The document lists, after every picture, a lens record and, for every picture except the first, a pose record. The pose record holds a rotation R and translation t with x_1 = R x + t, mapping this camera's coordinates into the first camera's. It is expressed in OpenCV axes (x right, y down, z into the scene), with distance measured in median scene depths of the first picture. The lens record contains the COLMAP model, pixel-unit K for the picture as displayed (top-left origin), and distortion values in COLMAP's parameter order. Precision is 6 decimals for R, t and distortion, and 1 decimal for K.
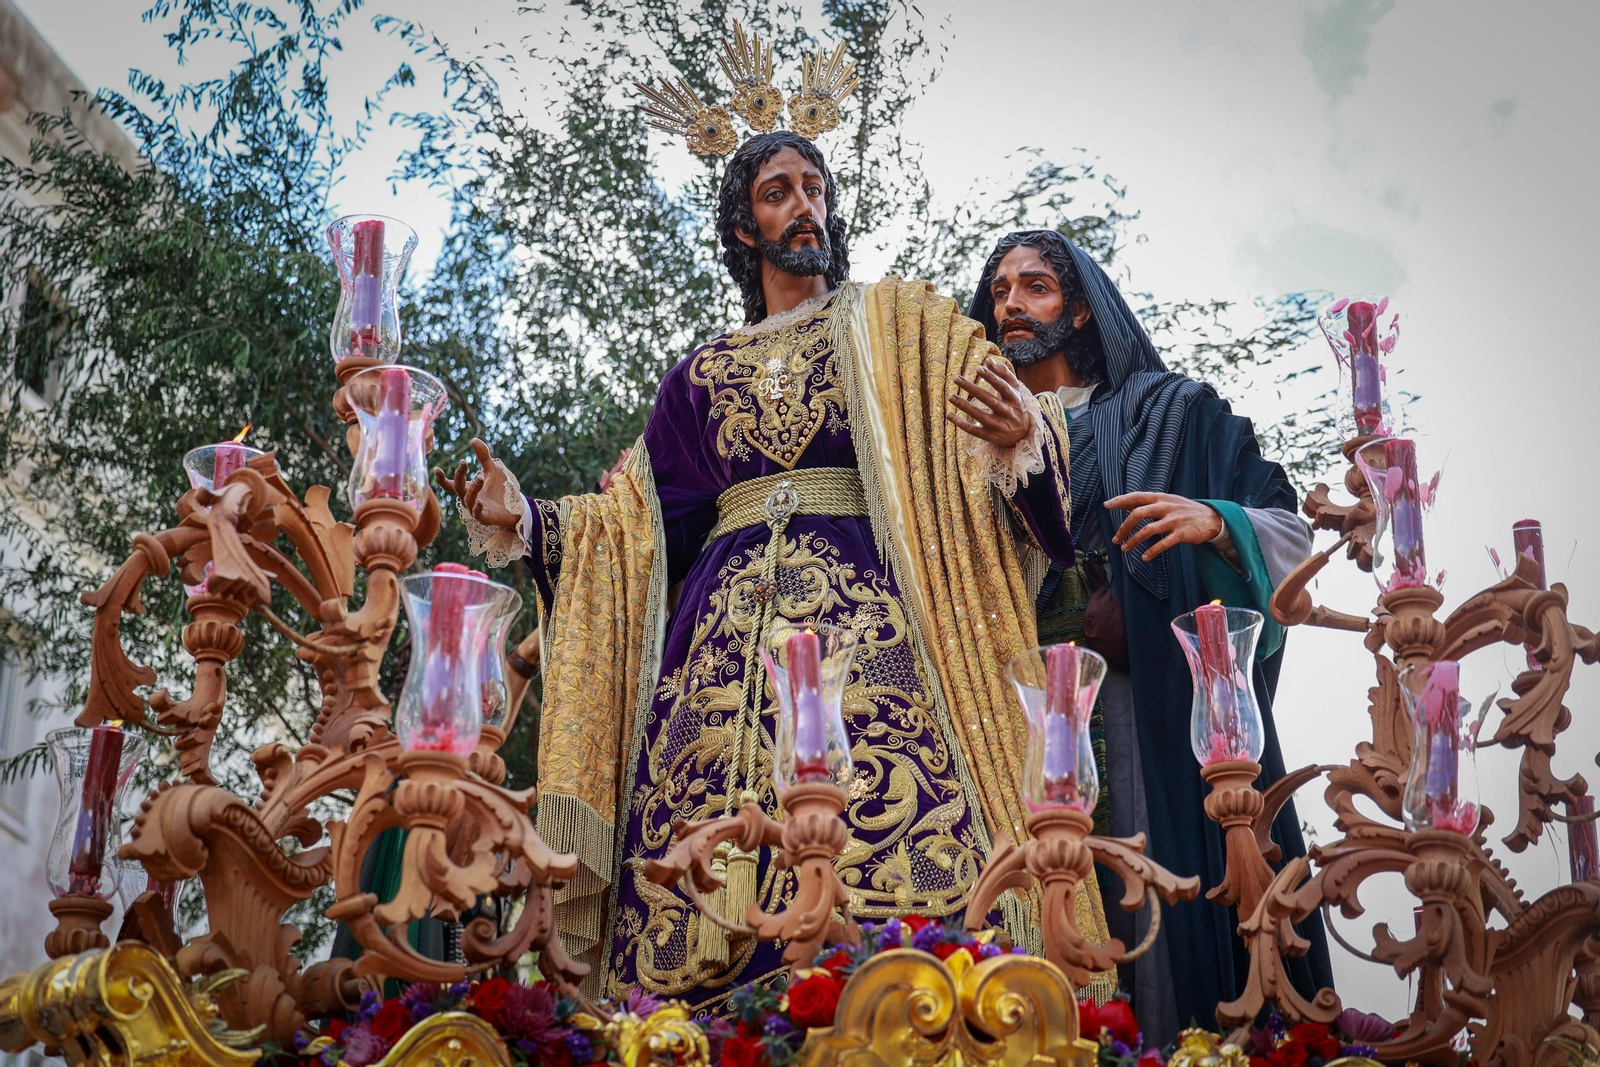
lens RADIAL K [[3264.0, 0, 766.7], [0, 3264.0, 421.1], [0, 0, 1]] dist [-0.016787, 0.000000]
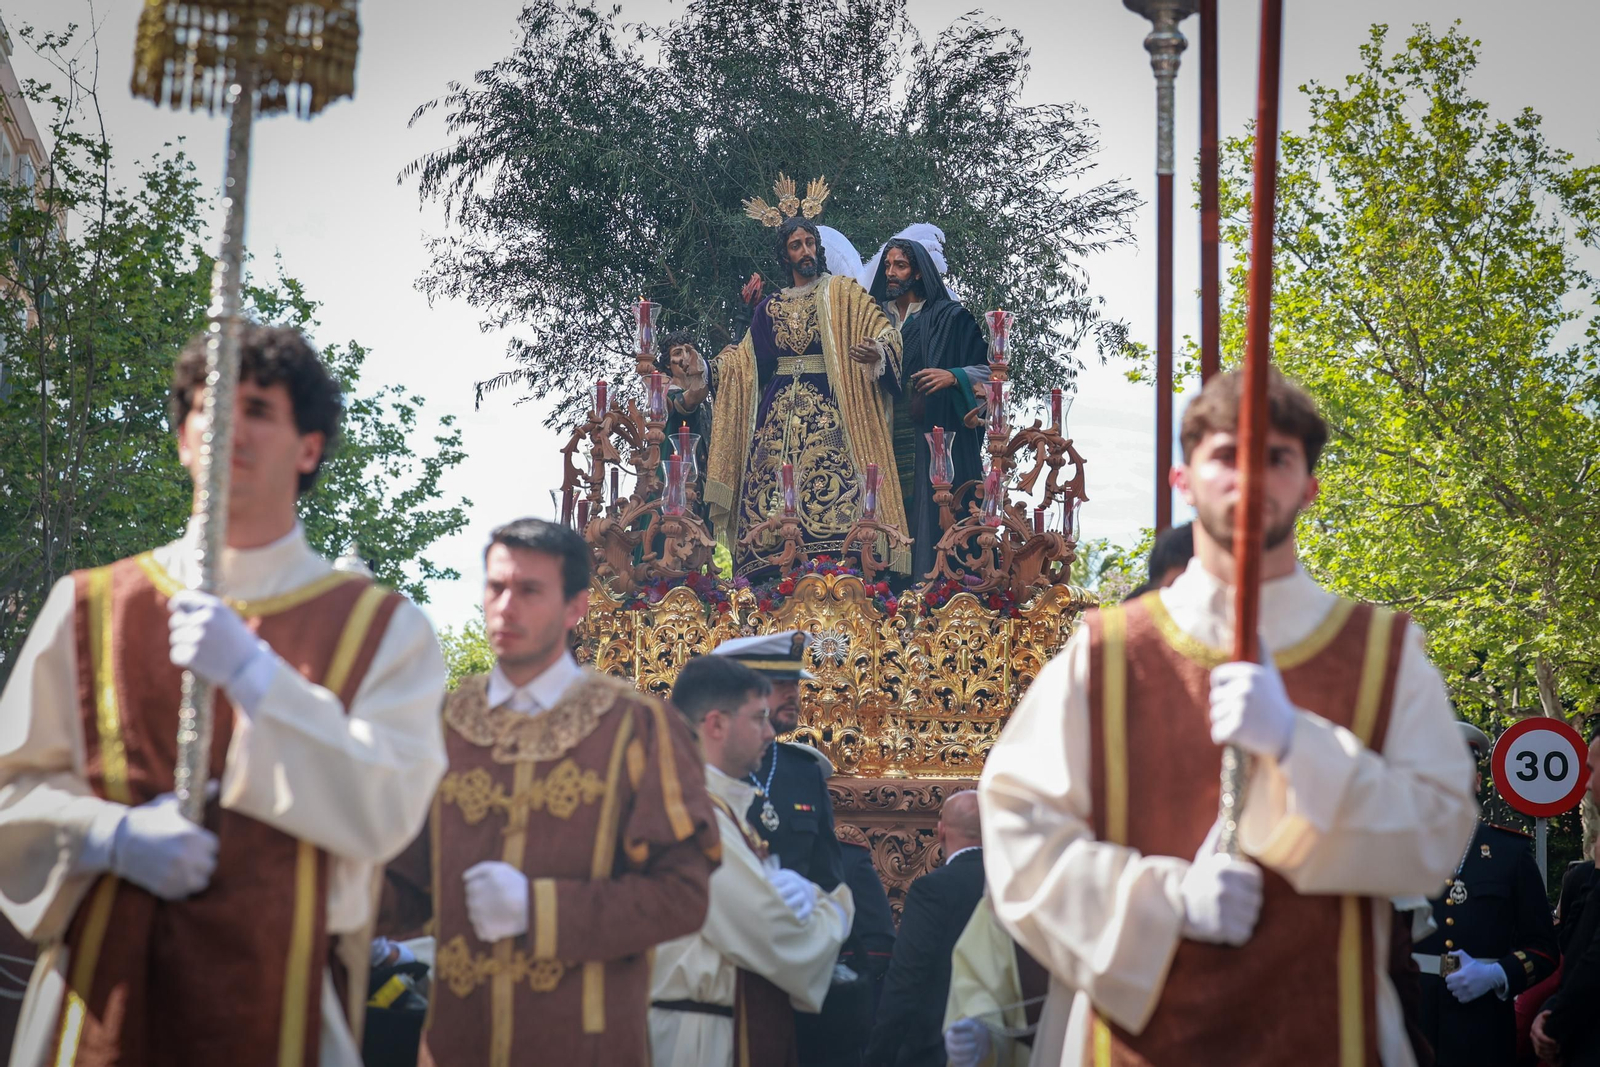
lens RADIAL K [[3749.2, 0, 777.1], [0, 3749.2, 452.4], [0, 0, 1]] dist [0.439660, 0.000000]
pose [[0.996379, -0.002467, -0.084983, 0.267345], [0.029395, 0.947928, 0.317124, -0.952276], [0.079775, -0.318474, 0.944569, -2.100625]]
